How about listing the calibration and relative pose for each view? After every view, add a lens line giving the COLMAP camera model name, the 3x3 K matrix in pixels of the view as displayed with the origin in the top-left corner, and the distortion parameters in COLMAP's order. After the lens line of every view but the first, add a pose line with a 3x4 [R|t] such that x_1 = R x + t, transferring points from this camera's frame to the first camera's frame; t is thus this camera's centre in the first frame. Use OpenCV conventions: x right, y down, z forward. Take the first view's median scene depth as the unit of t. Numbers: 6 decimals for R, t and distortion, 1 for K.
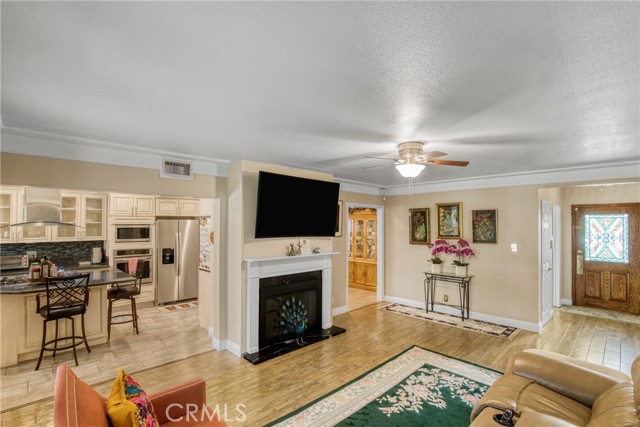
lens RADIAL K [[299.7, 0, 311.6], [0, 299.7, 222.2], [0, 0, 1]] dist [-0.017891, 0.000431]
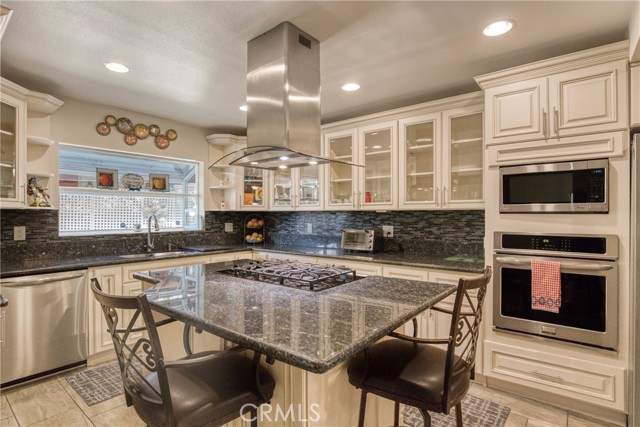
lens RADIAL K [[326.0, 0, 317.9], [0, 326.0, 212.6], [0, 0, 1]] dist [-0.005678, -0.000766]
pose [[0.144242, -0.001388, -0.989542, -0.269441], [0.011724, 0.999931, 0.000307, 0.062977], [0.989473, -0.011646, 0.144248, 0.689695]]
